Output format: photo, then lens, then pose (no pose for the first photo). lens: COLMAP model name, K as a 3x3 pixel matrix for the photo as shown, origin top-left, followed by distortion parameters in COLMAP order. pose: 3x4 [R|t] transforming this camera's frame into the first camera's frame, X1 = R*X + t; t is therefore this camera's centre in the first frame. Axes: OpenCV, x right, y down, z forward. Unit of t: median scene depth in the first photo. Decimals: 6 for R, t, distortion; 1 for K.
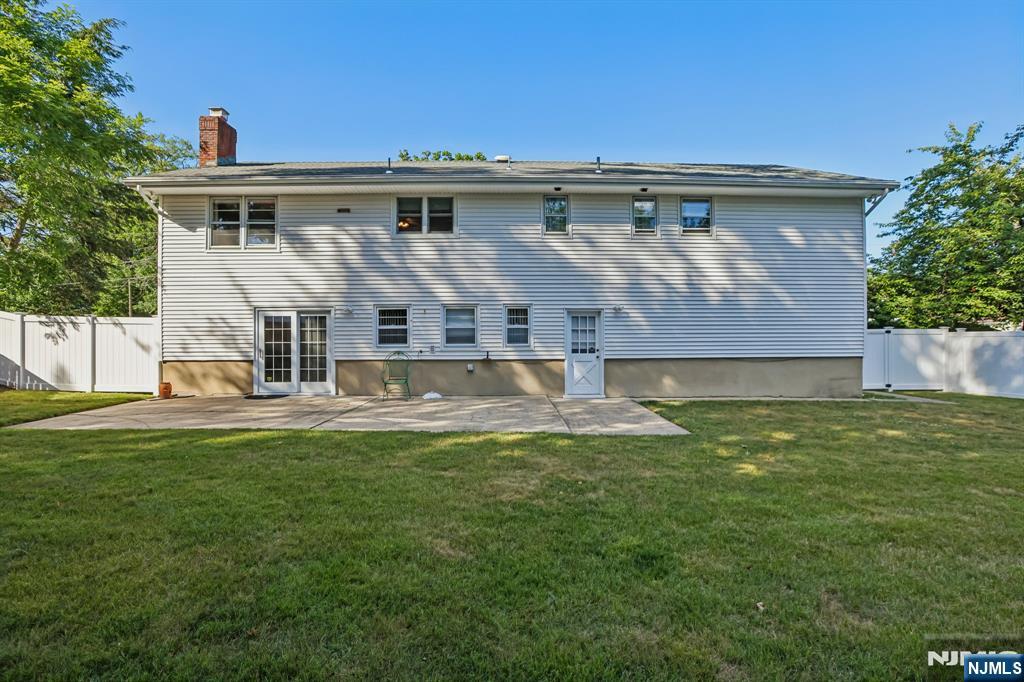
lens RADIAL K [[370.0, 0, 511.8], [0, 370.0, 341.9], [0, 0, 1]] dist [-0.011434, 0.000029]
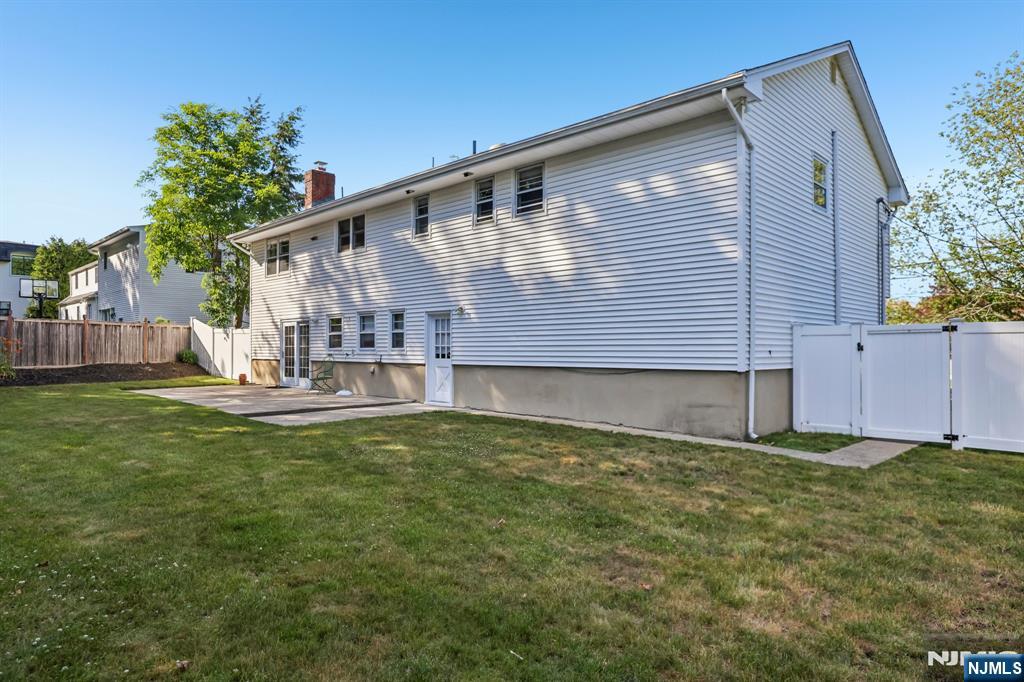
lens RADIAL K [[617.9, 0, 511.7], [0, 617.9, 343.3], [0, 0, 1]] dist [-0.008822, -0.001146]
pose [[0.690381, -0.002993, -0.723440, 1.464294], [0.005349, 0.999985, 0.000968, -0.007640], [0.723426, -0.004538, 0.690387, 0.049926]]
